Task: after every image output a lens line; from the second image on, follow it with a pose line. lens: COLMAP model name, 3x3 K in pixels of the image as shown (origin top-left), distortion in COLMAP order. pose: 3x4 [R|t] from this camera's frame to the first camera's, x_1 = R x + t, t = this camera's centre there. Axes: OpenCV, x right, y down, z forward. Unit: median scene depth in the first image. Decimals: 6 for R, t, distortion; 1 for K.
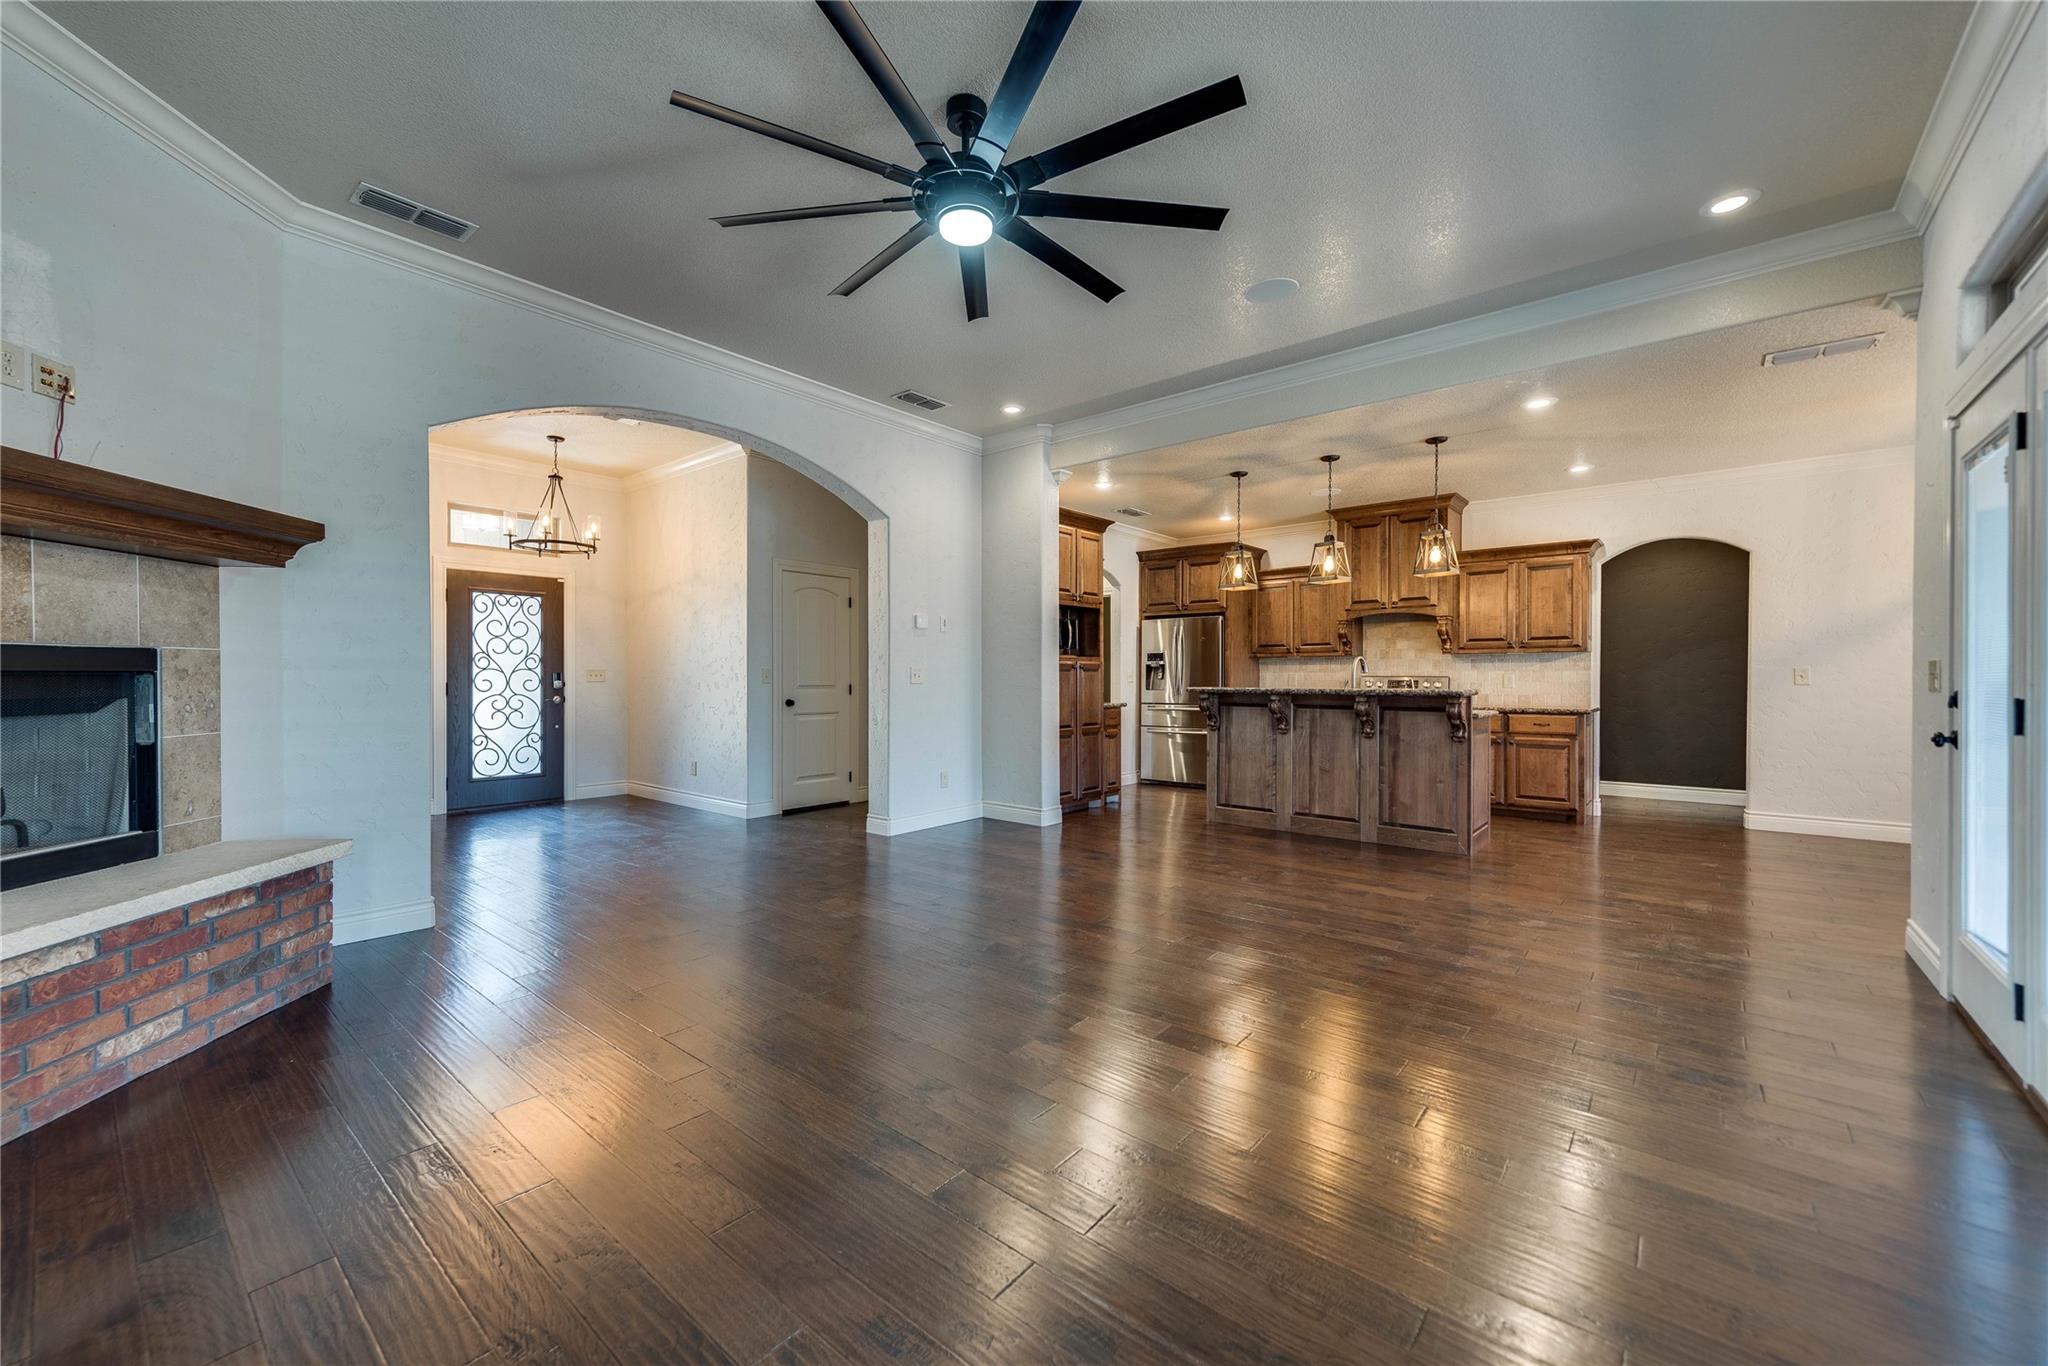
lens RADIAL K [[803.7, 0, 1001.3], [0, 803.7, 681.5], [0, 0, 1]] dist [0.021015, -0.006067]
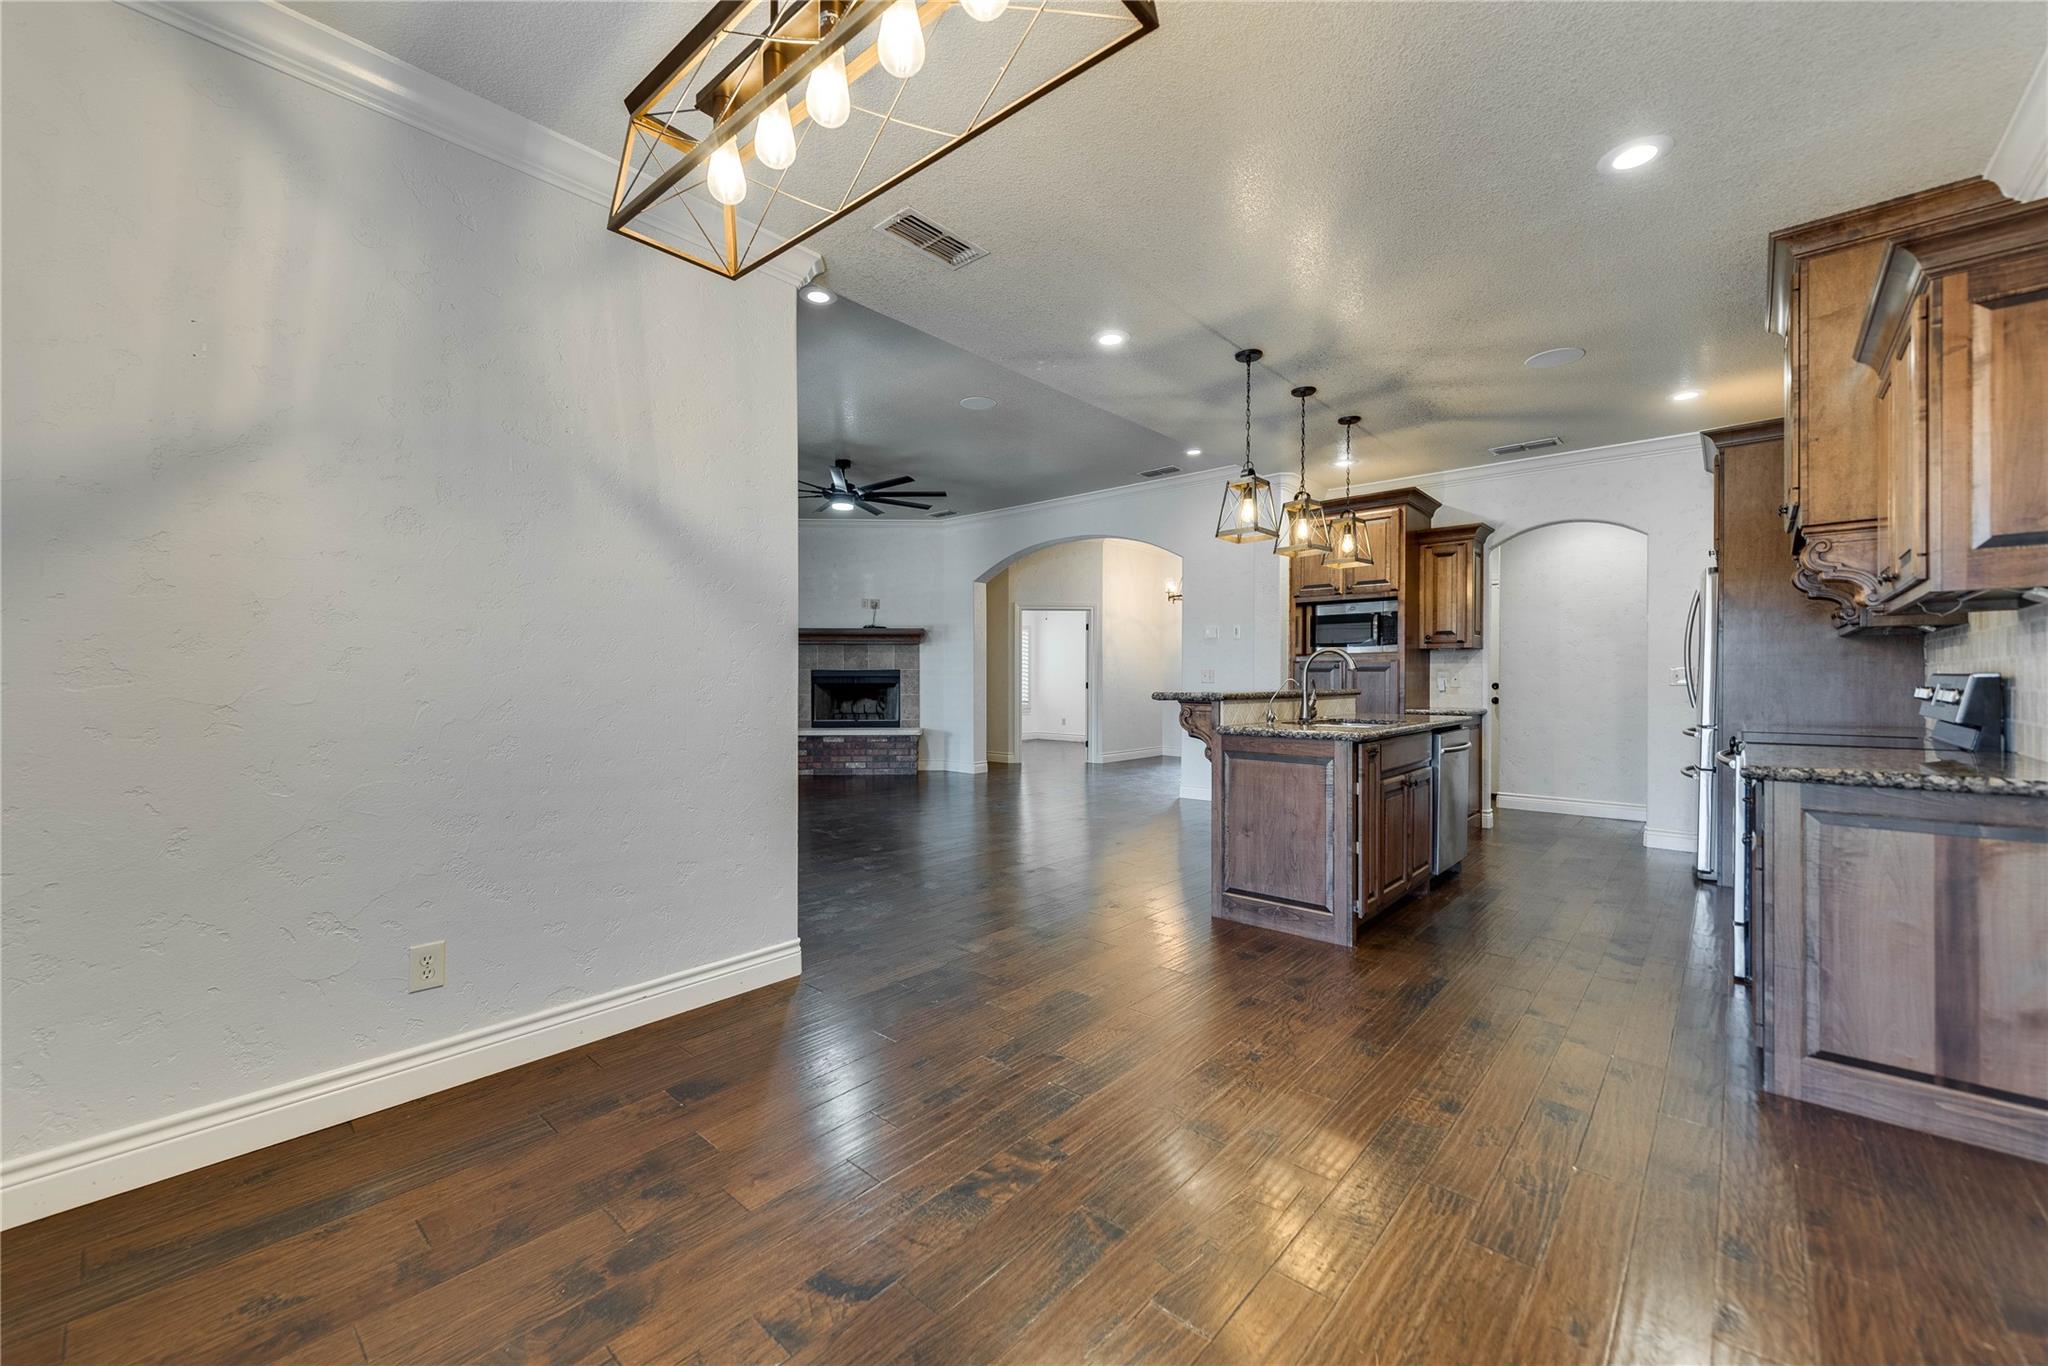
lens RADIAL K [[803.7, 0, 1001.3], [0, 803.7, 681.5], [0, 0, 1]] dist [0.021015, -0.006067]
pose [[-0.028970, 0.002371, -0.999577, 2.635723], [-0.007295, 0.999970, 0.002583, -0.001677], [0.999554, 0.007367, -0.028952, 1.641449]]
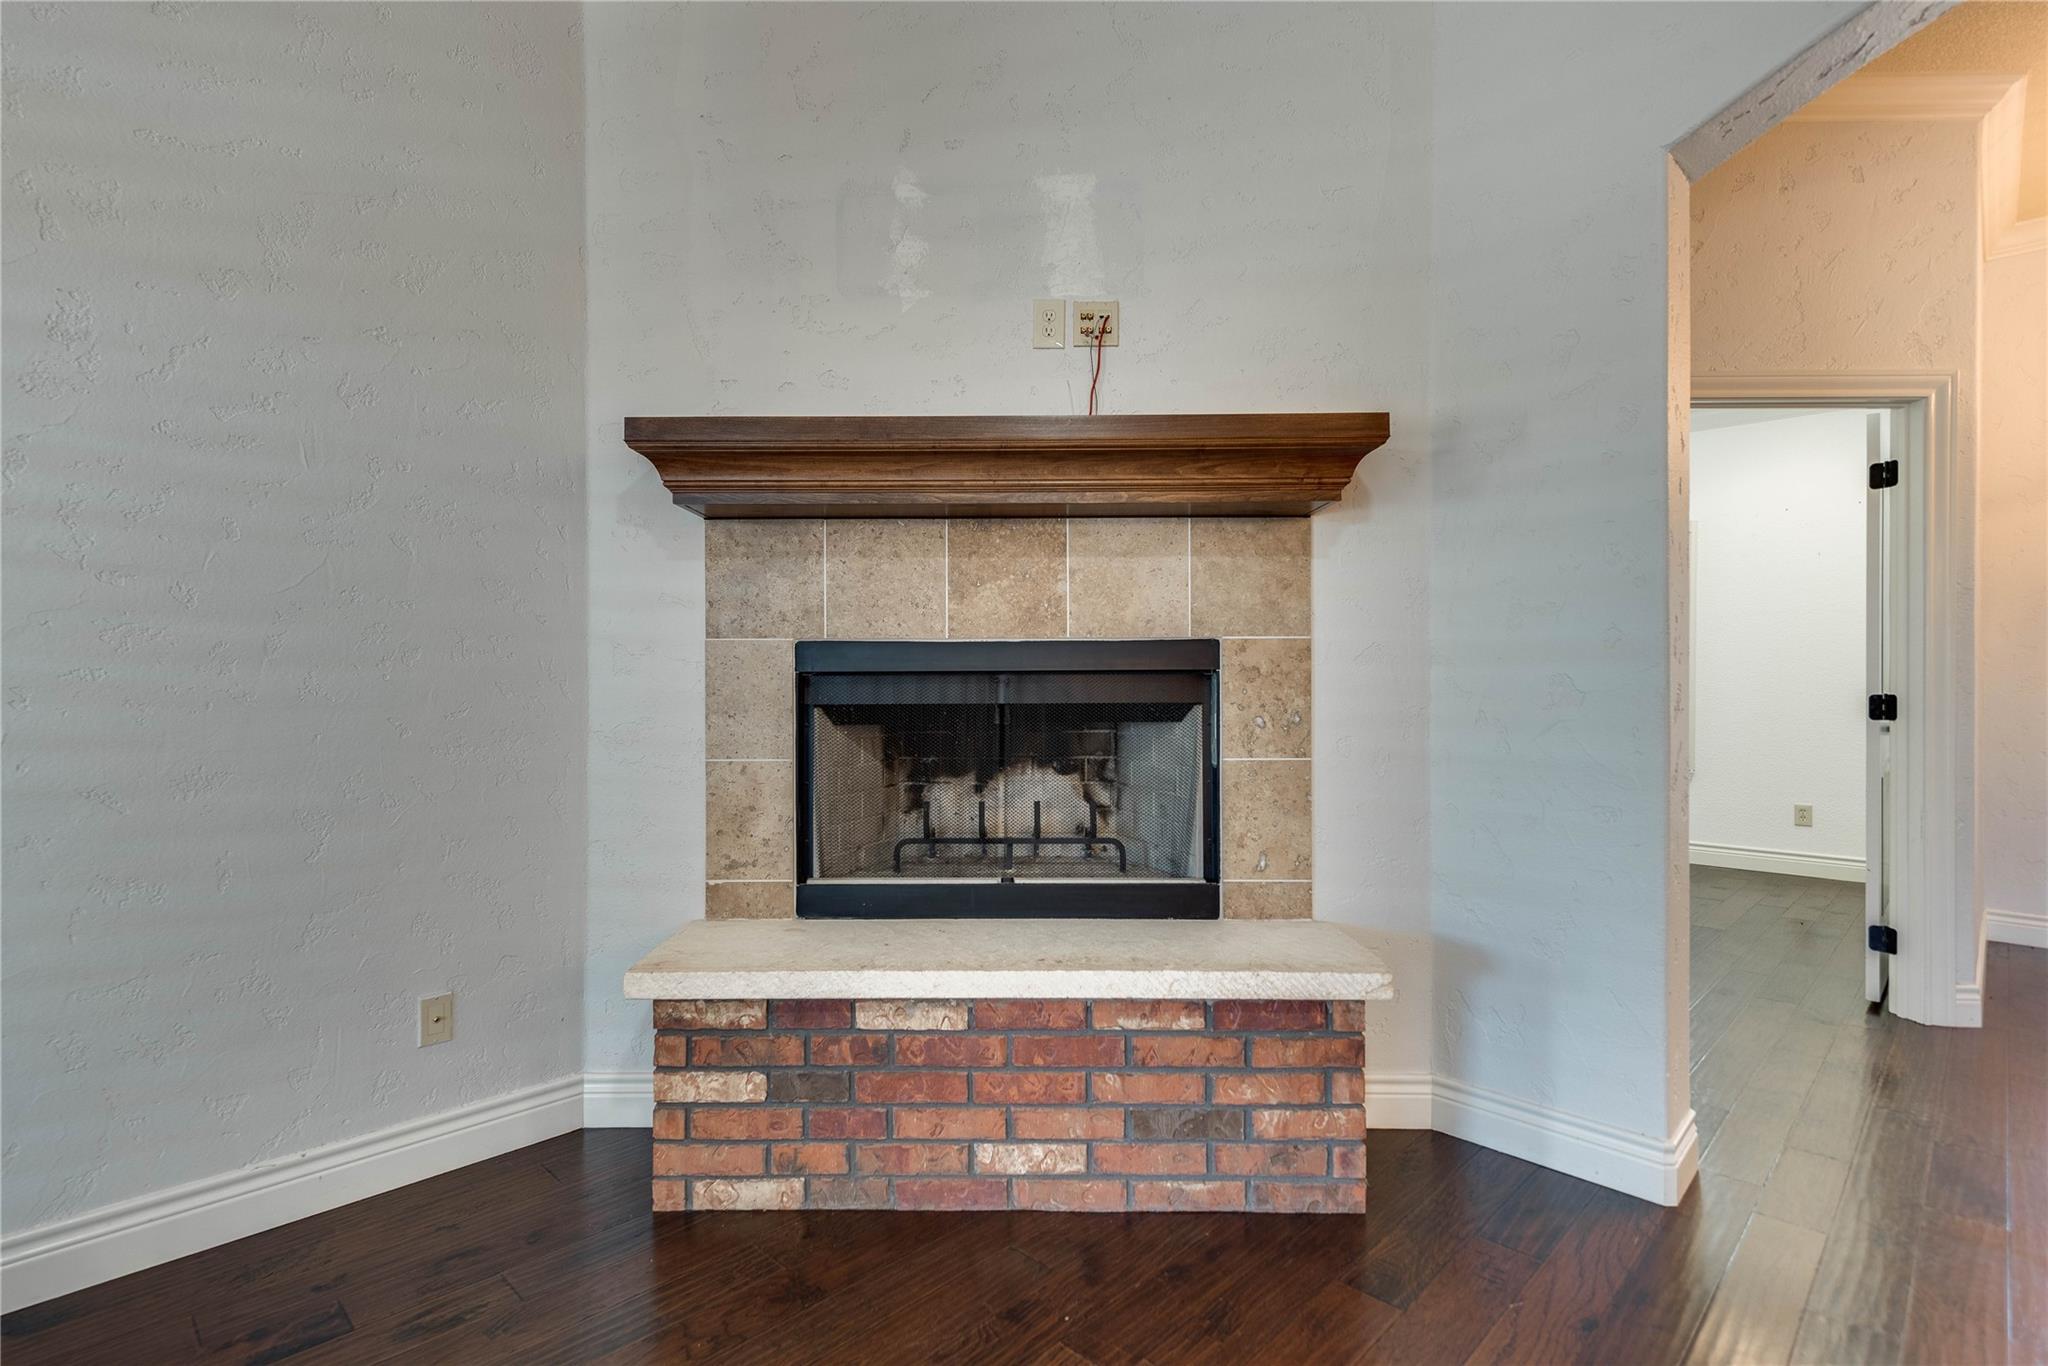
lens RADIAL K [[980.7, 0, 1008.4], [0, 980.7, 681.3], [0, 0, 1]] dist [0.021648, -0.000619]
pose [[-0.078615, 0.001629, -0.996904, -0.133922], [-0.005737, 0.999981, 0.002086, -0.003206], [0.996889, 0.005883, -0.078604, 0.932778]]
